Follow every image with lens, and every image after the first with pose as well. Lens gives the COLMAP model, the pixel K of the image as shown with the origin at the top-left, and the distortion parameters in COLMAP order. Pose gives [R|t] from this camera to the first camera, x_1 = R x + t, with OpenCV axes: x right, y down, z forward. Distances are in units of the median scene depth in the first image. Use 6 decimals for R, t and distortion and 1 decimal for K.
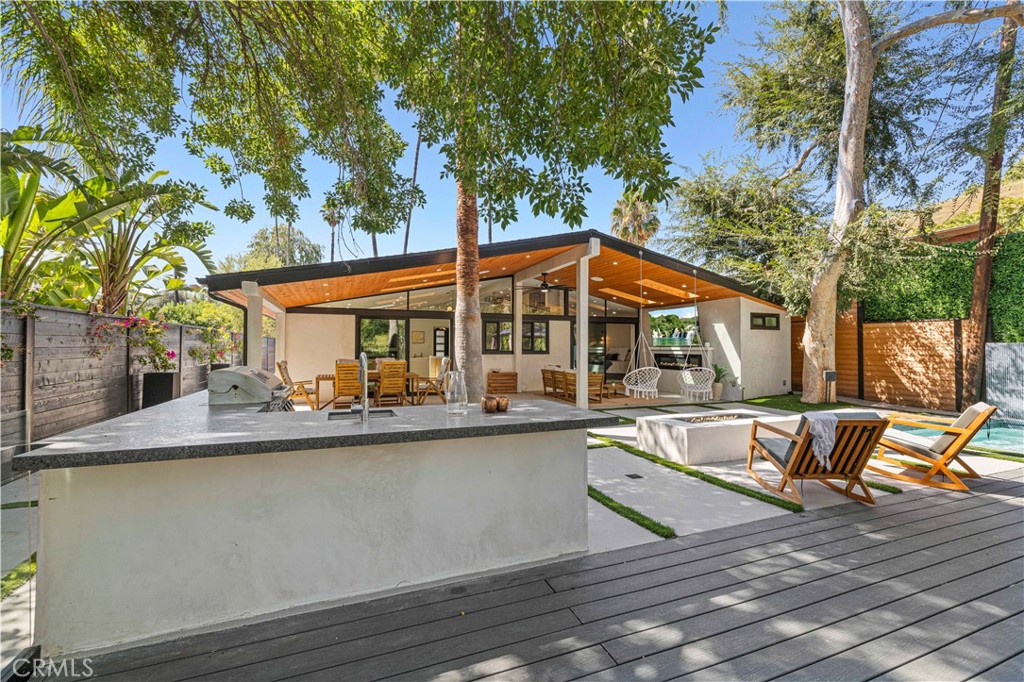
lens RADIAL K [[437.6, 0, 507.1], [0, 437.6, 341.7], [0, 0, 1]] dist [0.003132, 0.000602]
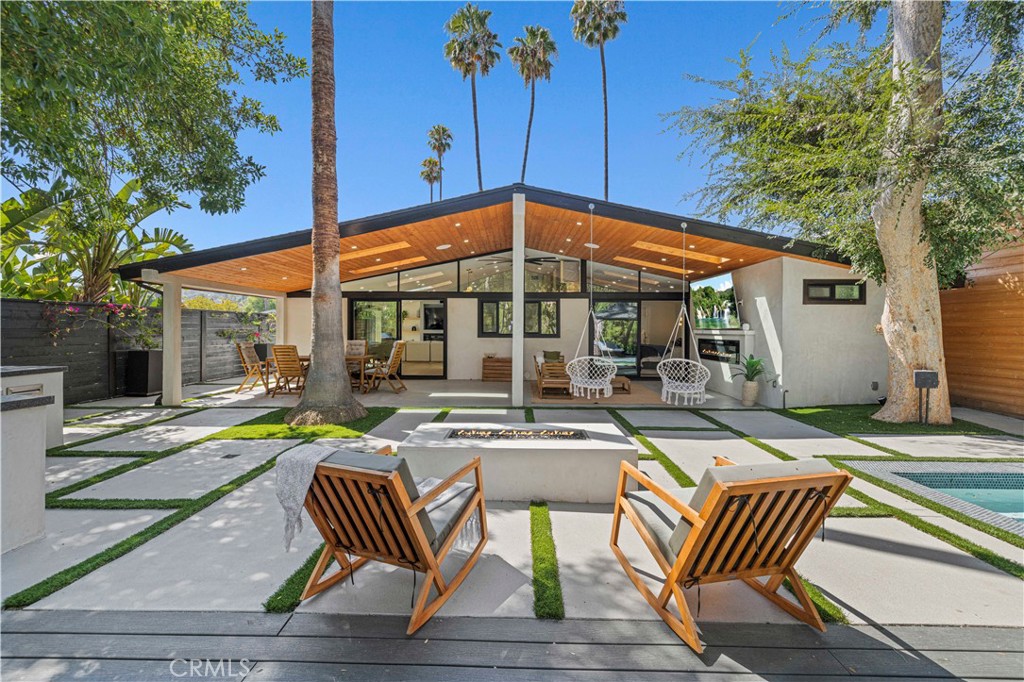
lens RADIAL K [[437.6, 0, 507.7], [0, 437.6, 336.9], [0, 0, 1]] dist [0.003132, 0.000602]
pose [[0.920916, 0.009583, -0.389644, 0.432604], [0.002005, 0.999568, 0.029322, 0.001216], [0.389756, -0.027785, 0.920499, 0.217737]]
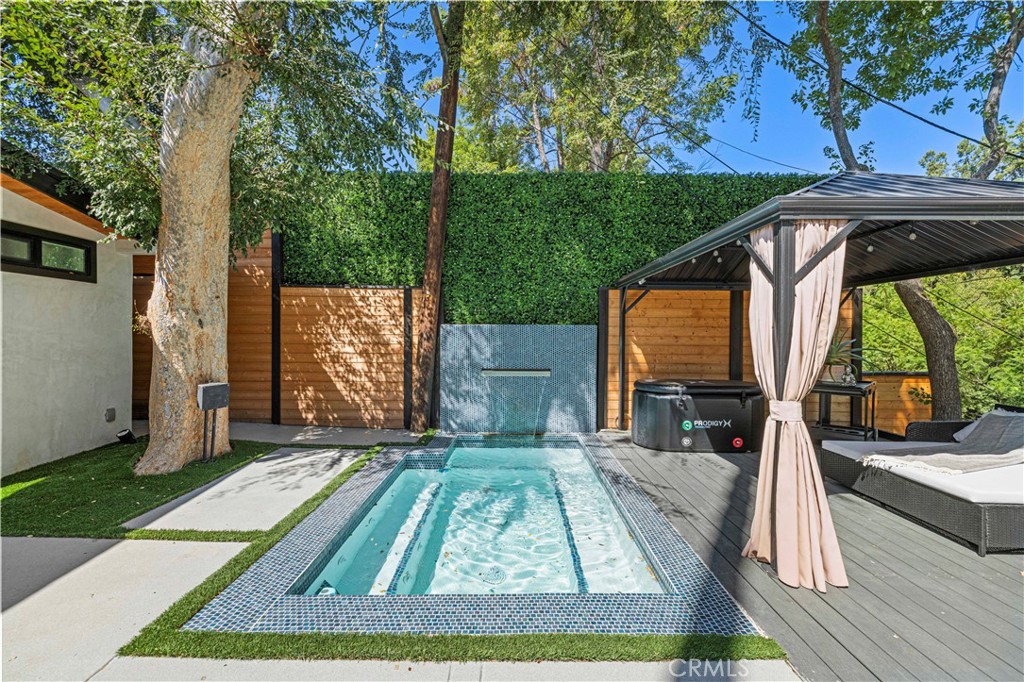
lens RADIAL K [[437.6, 0, 507.6], [0, 437.6, 336.2], [0, 0, 1]] dist [0.003132, 0.000602]
pose [[0.384447, 0.000484, 0.923147, 0.448463], [-0.017361, 0.999827, 0.006705, 0.013093], [-0.922984, -0.018605, 0.384388, 0.569345]]
